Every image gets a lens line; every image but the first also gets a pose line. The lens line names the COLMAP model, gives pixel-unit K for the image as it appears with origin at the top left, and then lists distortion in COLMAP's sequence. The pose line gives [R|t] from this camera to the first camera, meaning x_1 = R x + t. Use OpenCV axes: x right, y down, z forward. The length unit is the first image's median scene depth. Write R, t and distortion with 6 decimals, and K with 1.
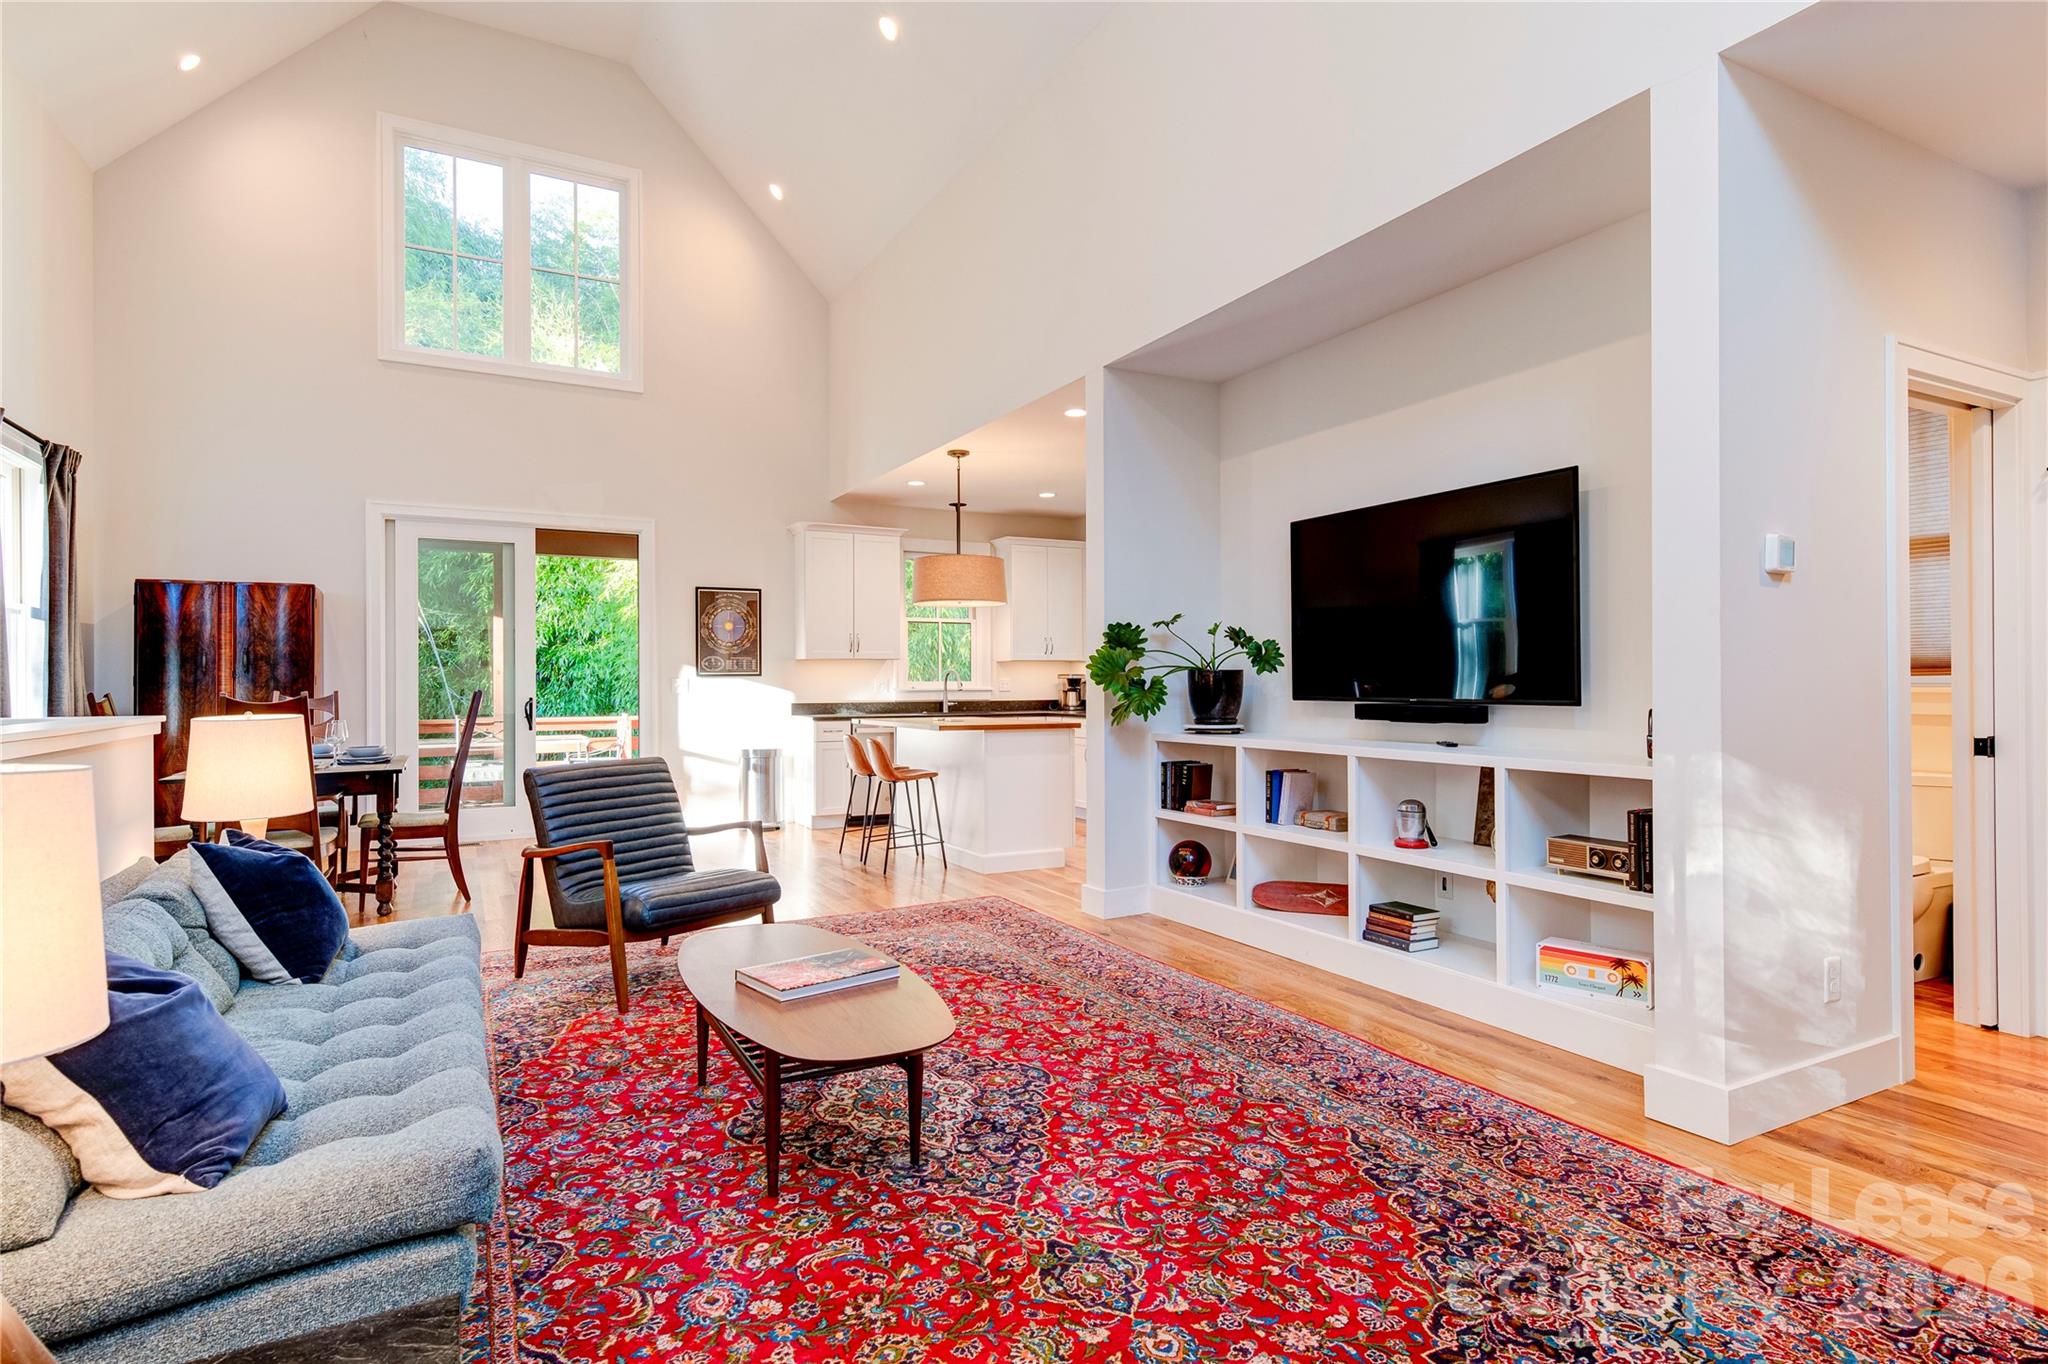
lens RADIAL K [[1060.5, 0, 1032.6], [0, 1060.5, 679.2], [0, 0, 1]] dist [0.015846, -0.000574]
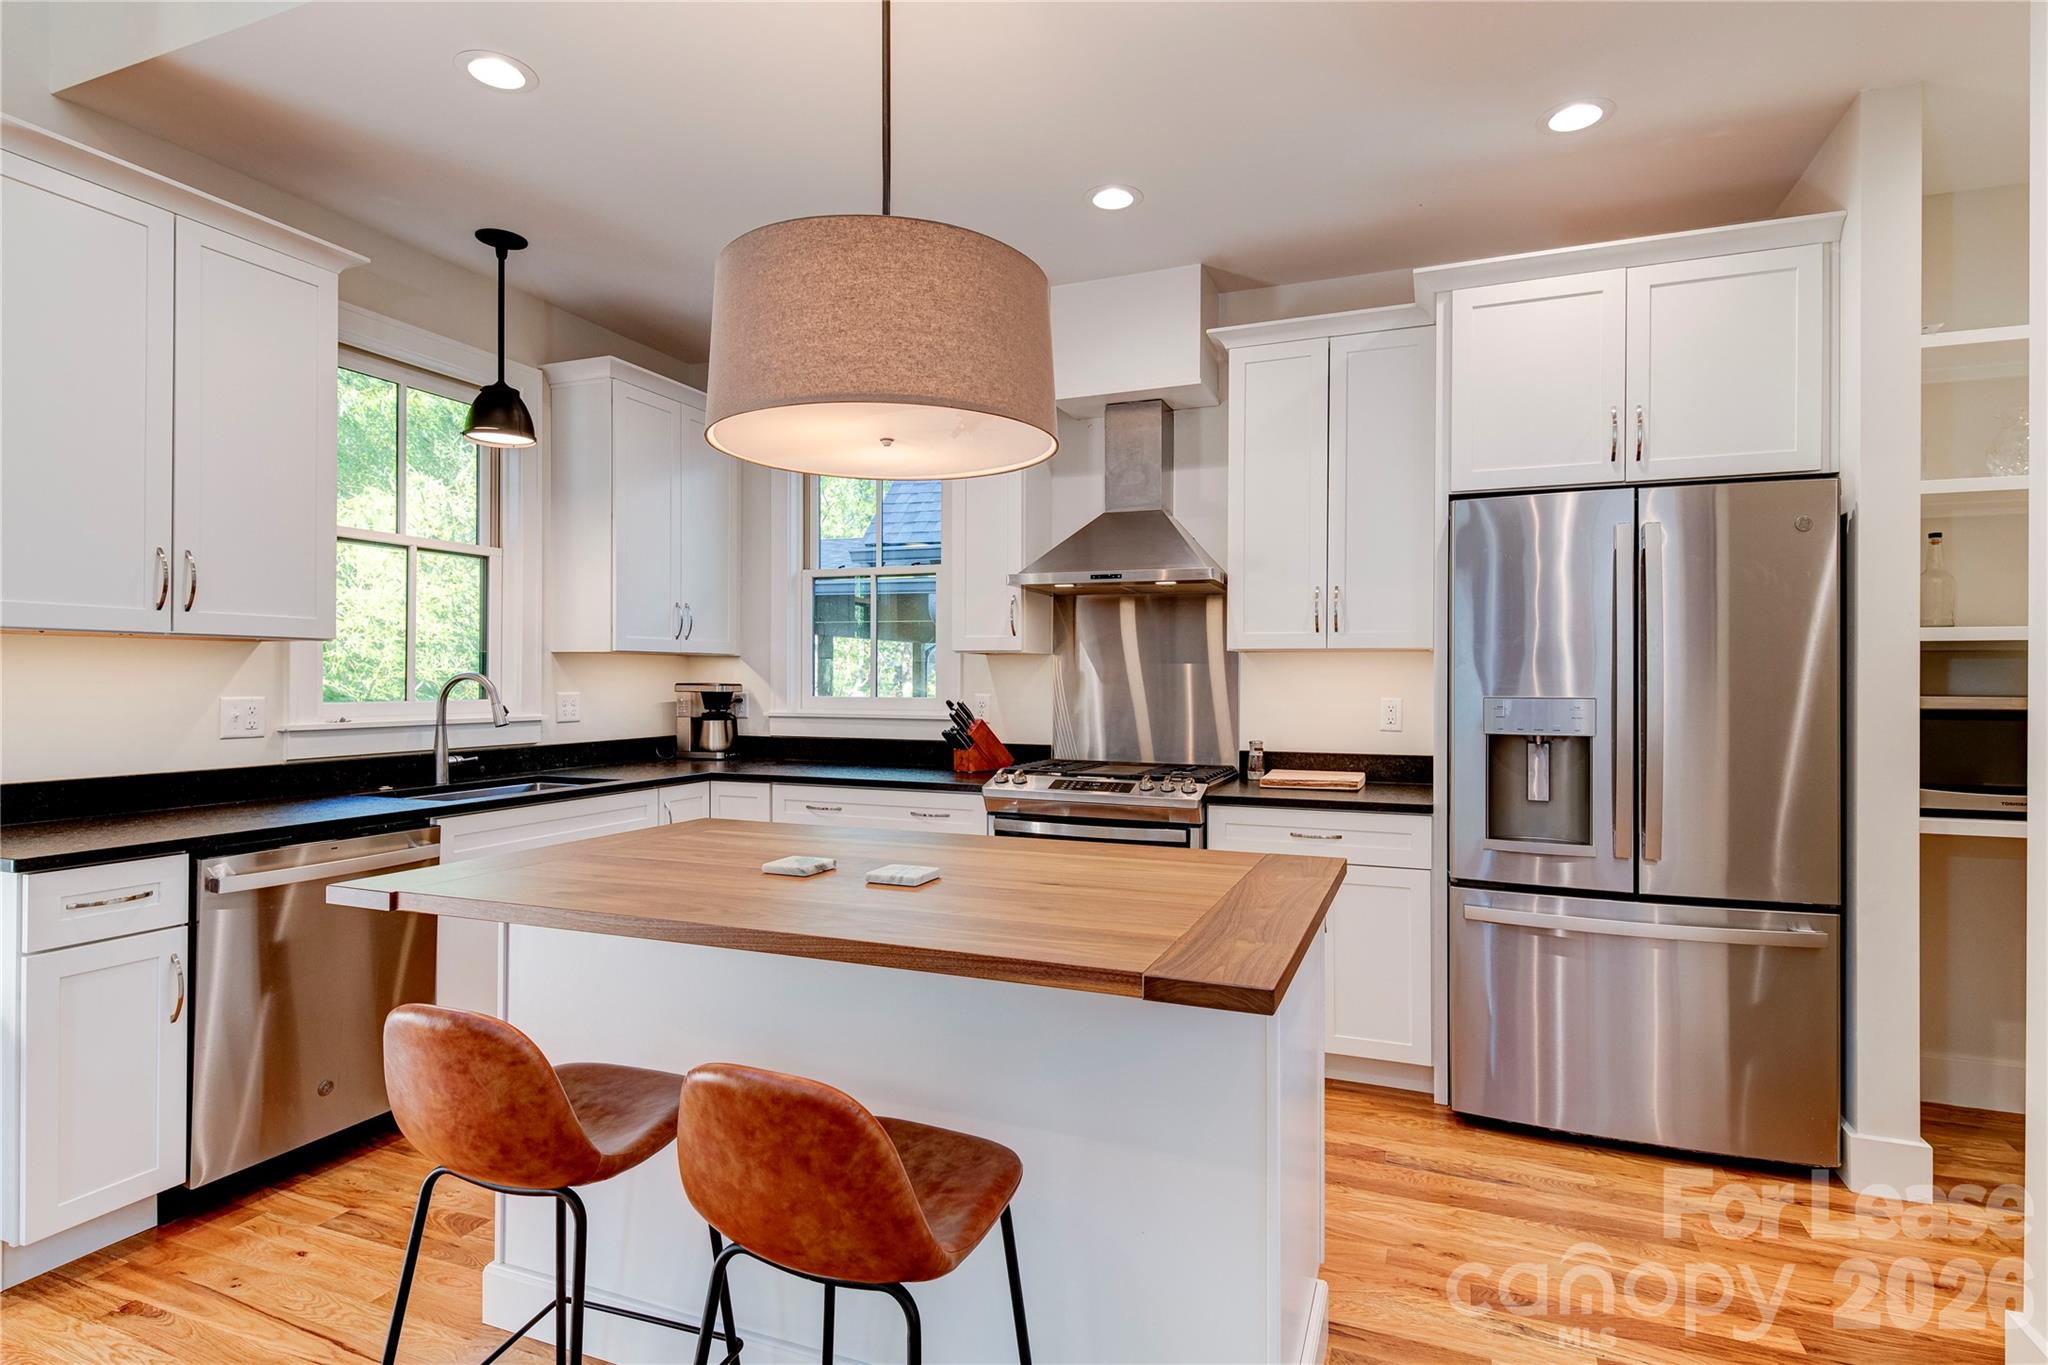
lens RADIAL K [[1040.6, 0, 1036.7], [0, 1040.6, 676.0], [0, 0, 1]] dist [0.017898, -0.007929]
pose [[0.758673, 0.009977, 0.651395, -0.429888], [-0.009741, 0.999945, -0.003970, -0.020608], [-0.651399, -0.003333, 0.758728, 1.500559]]
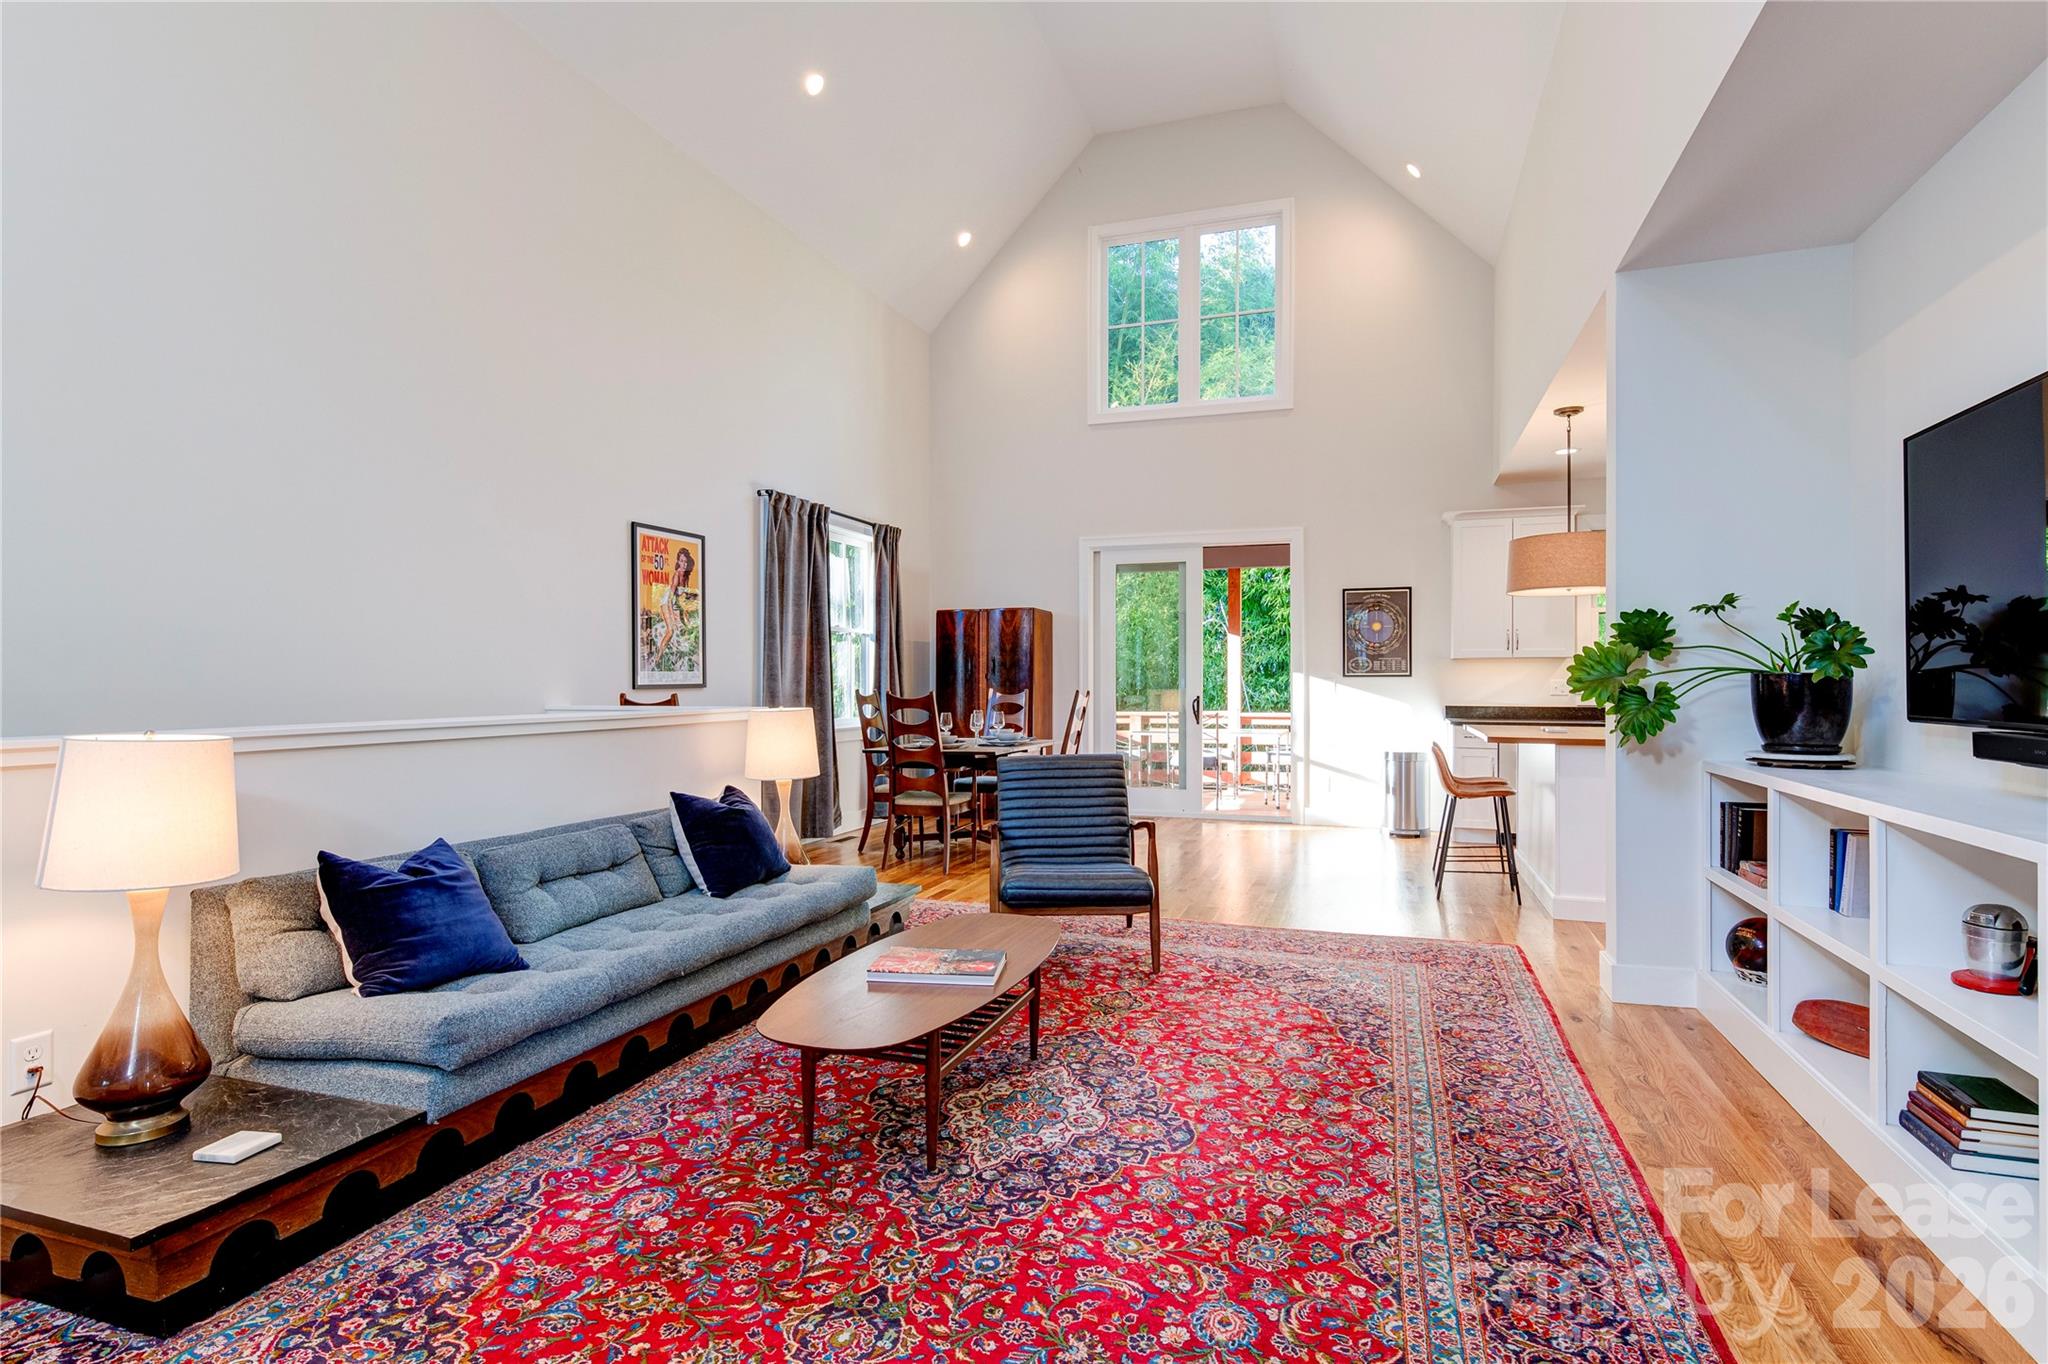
lens RADIAL K [[1016.5, 0, 1030.3], [0, 1016.5, 677.1], [0, 0, 1]] dist [0.016376, -0.007221]
pose [[0.680822, 0.001379, -0.732447, 0.451303], [-0.000315, 0.999999, 0.001589, -0.009498], [0.732449, -0.000851, 0.680822, 0.279746]]
